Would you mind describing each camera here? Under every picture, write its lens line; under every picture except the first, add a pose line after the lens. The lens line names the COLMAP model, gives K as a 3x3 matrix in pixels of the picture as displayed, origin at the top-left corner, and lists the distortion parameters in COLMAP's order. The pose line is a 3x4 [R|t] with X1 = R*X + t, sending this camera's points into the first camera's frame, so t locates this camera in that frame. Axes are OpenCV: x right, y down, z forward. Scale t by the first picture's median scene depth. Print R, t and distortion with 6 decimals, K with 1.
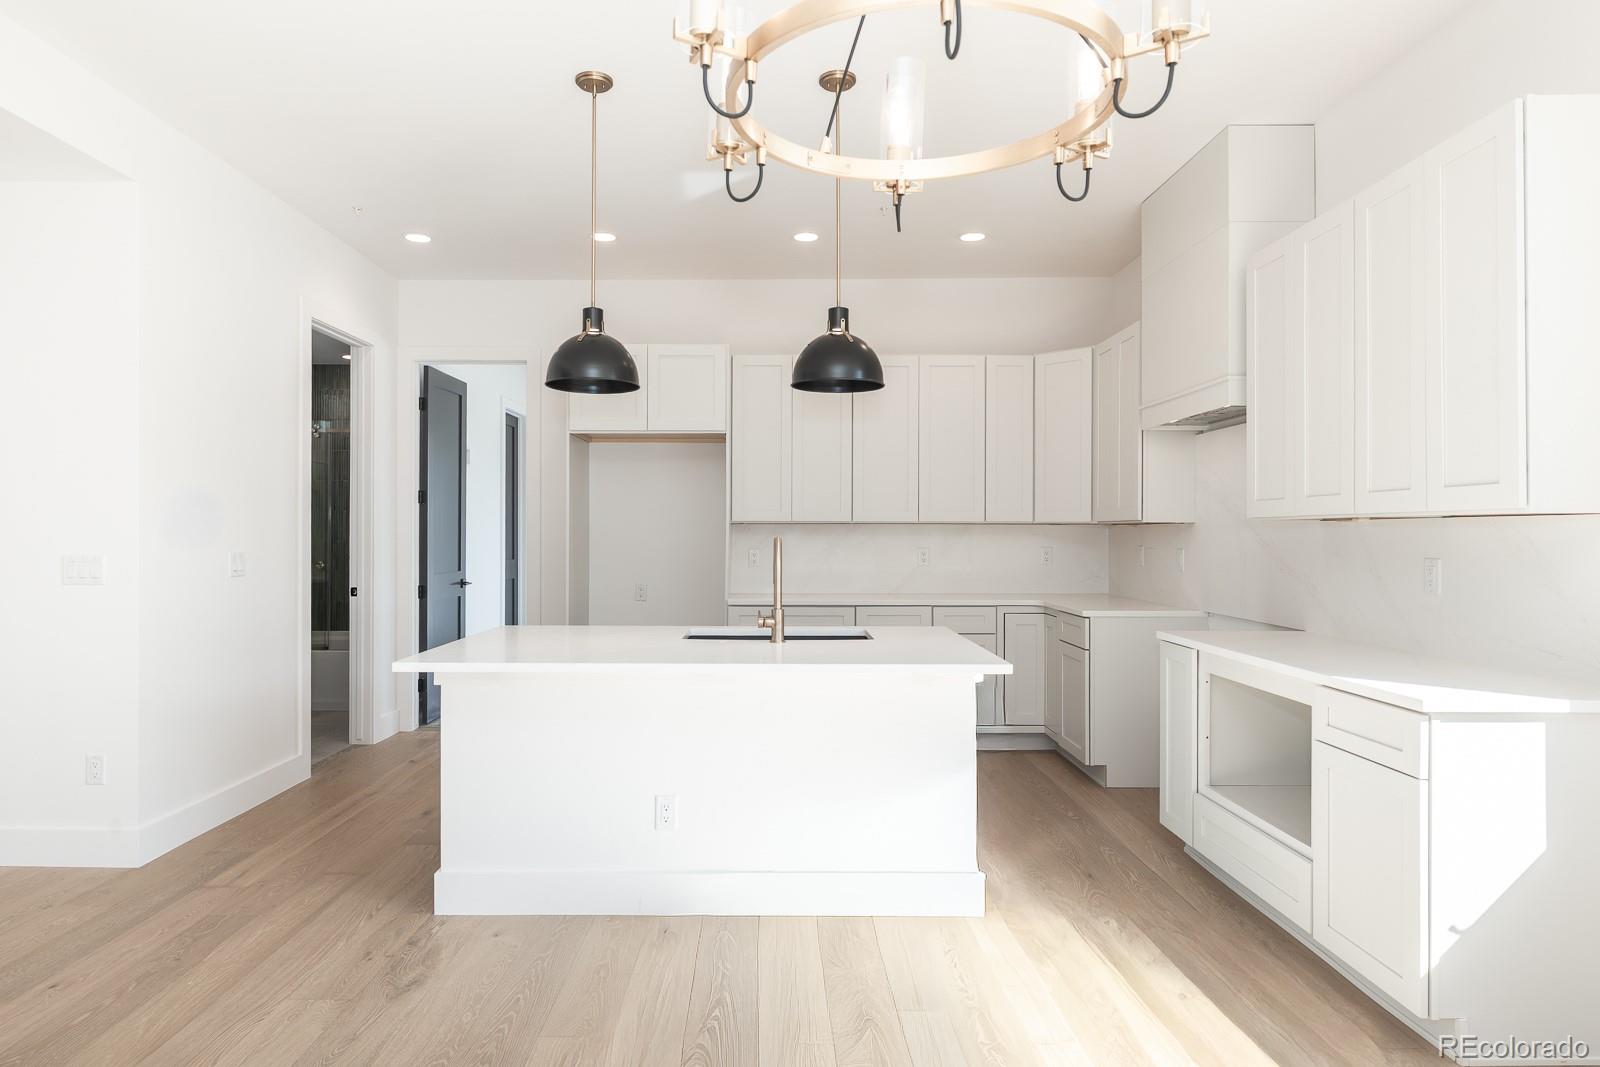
lens RADIAL K [[870.5, 0, 801.6], [0, 870.5, 538.4], [0, 0, 1]] dist [0.006686, 0.001049]
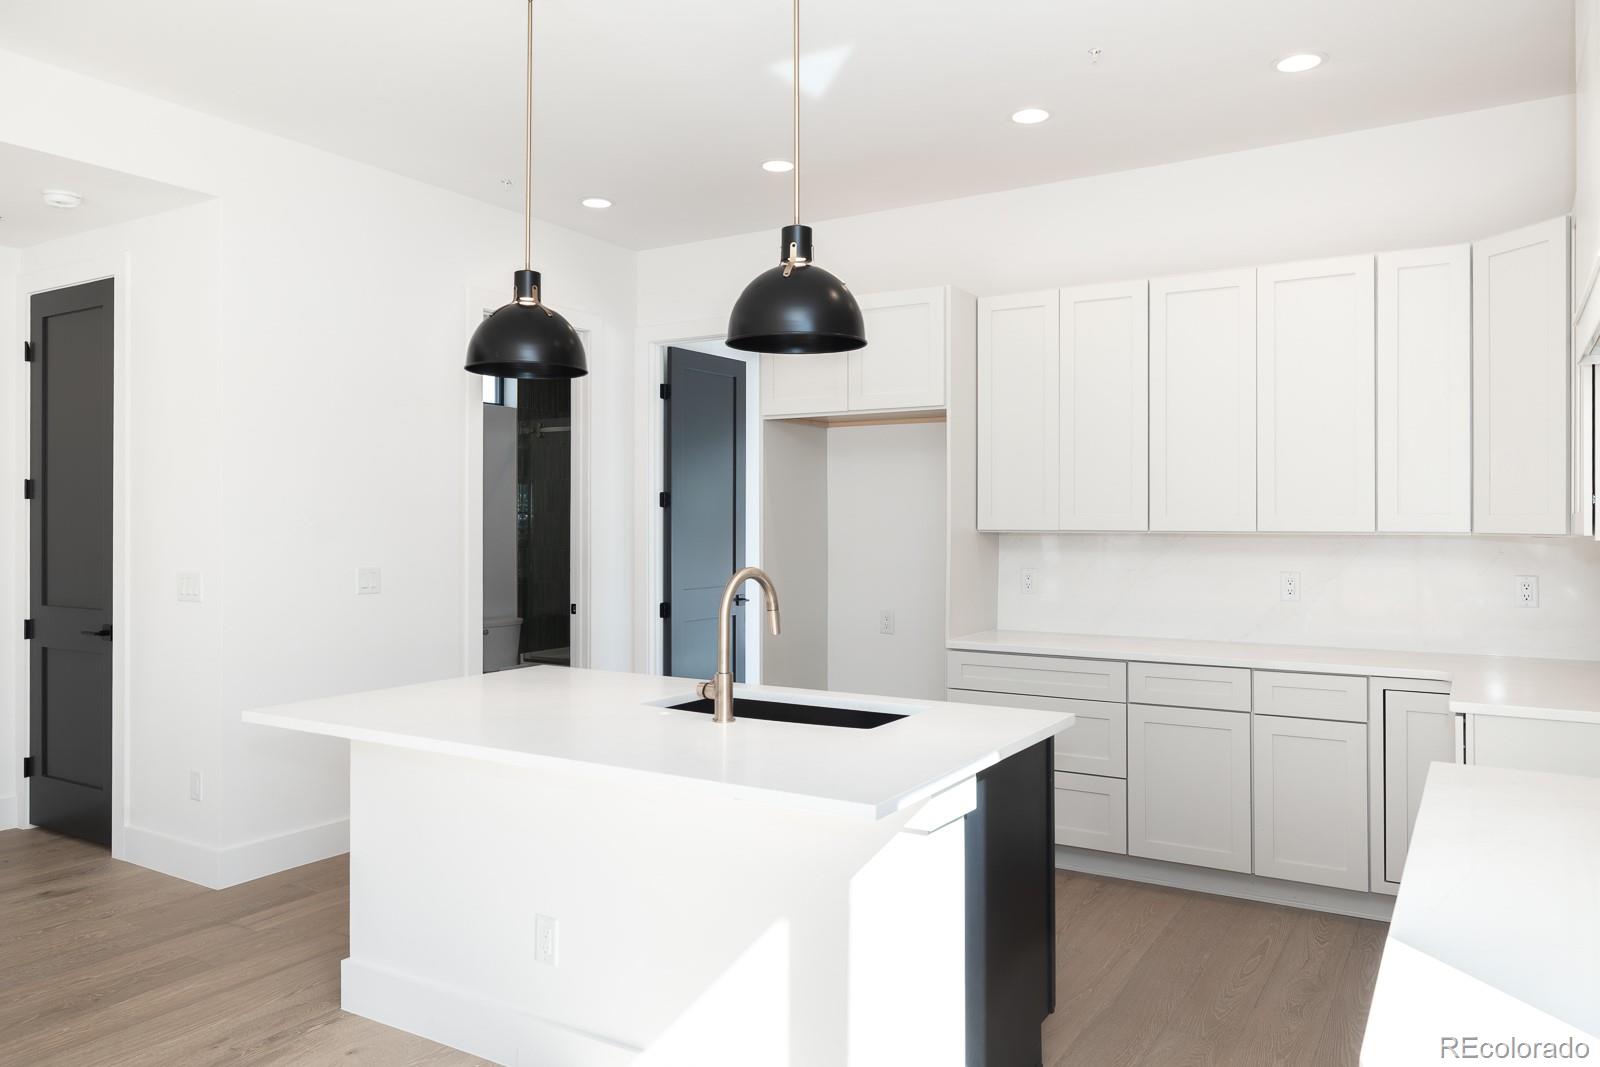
lens RADIAL K [[1099.0, 0, 794.0], [0, 1099.0, 532.9], [0, 0, 1]] dist [0.012775, -0.005639]
pose [[0.862828, 0.003148, -0.505487, 0.452940], [-0.004100, 0.999991, -0.000771, -0.029931], [0.505480, 0.002738, 0.862834, 0.265791]]
